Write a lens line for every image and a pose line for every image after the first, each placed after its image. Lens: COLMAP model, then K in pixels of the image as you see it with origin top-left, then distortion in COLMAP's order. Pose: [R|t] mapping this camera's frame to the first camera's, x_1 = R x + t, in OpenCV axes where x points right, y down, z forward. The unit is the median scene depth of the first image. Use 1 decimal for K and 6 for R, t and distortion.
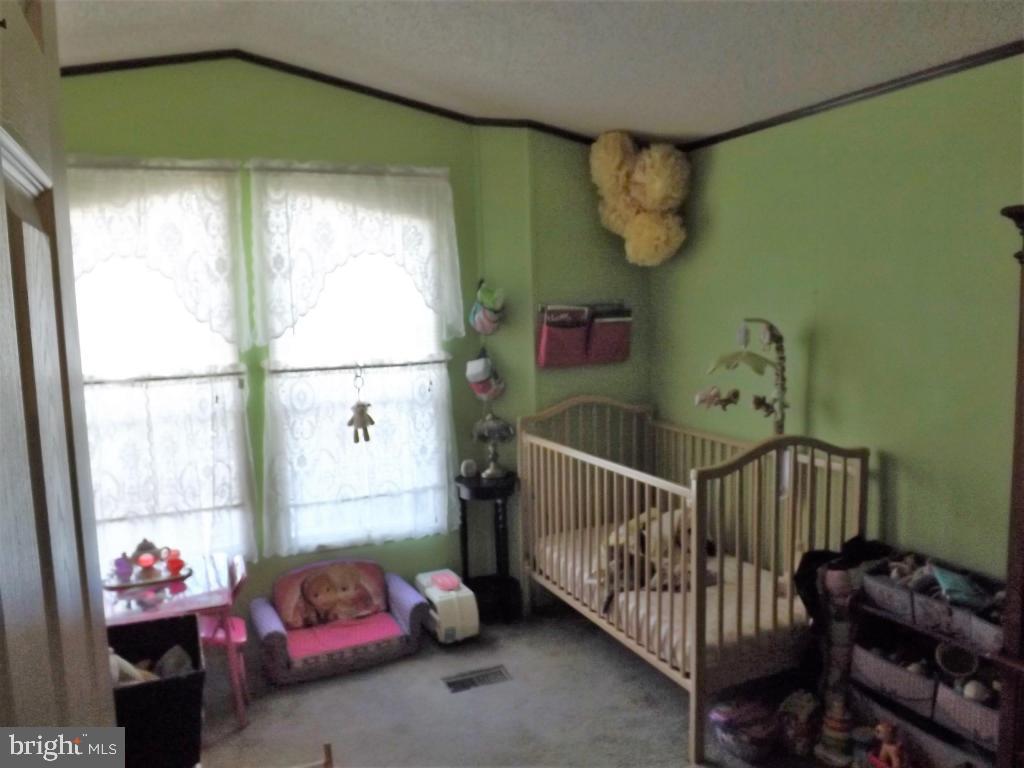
lens RADIAL K [[797.8, 0, 517.4], [0, 797.8, 392.5], [0, 0, 1]] dist [-0.004499, 0.004031]
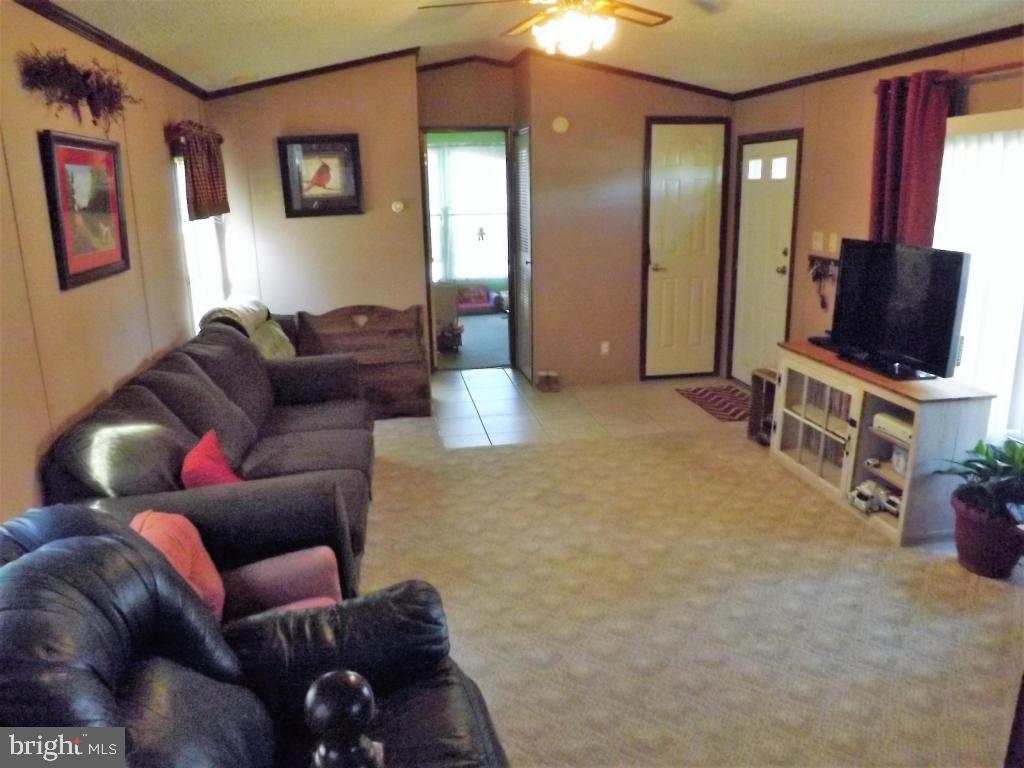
lens RADIAL K [[772.2, 0, 512.9], [0, 772.2, 373.2], [0, 0, 1]] dist [-0.045148, 0.010373]
pose [[0.970900, 0.060169, -0.231803, 0.578647], [-0.028351, 0.989995, 0.138225, 0.143150], [0.237801, -0.127631, 0.962892, -1.671404]]
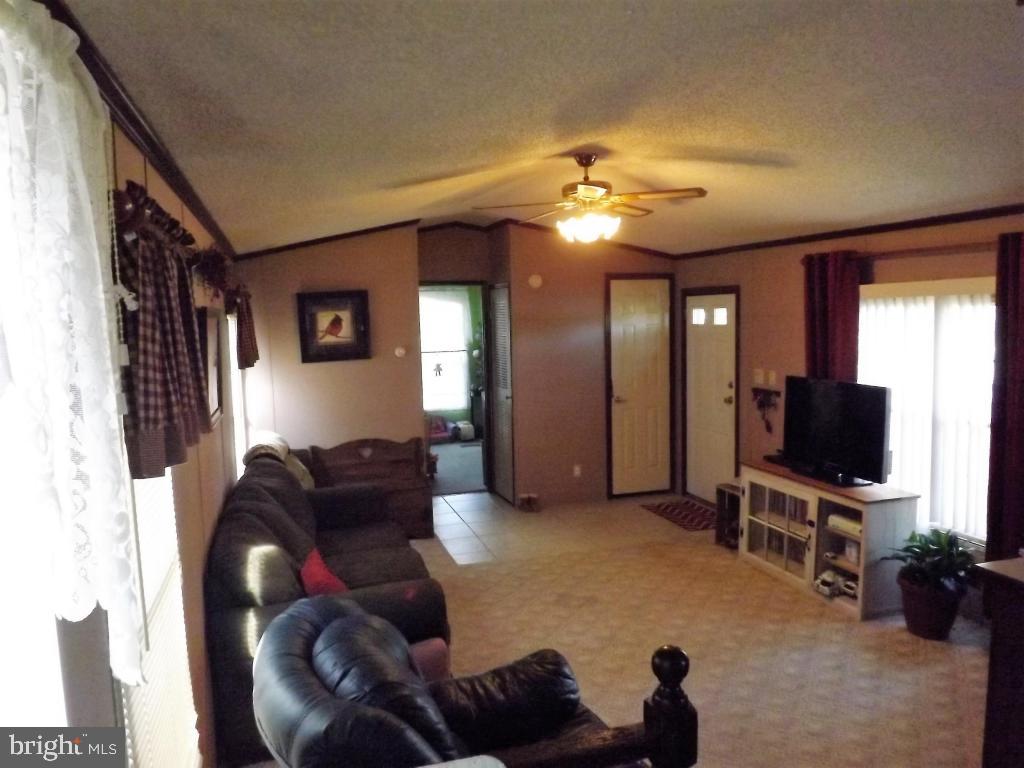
lens RADIAL K [[772.2, 0, 512.9], [0, 772.2, 373.2], [0, 0, 1]] dist [-0.045148, 0.010373]
pose [[0.993072, 0.006434, -0.117329, 0.439770], [-0.009592, 0.999606, -0.026365, 0.125601], [0.117113, 0.027308, 0.992743, -1.918270]]
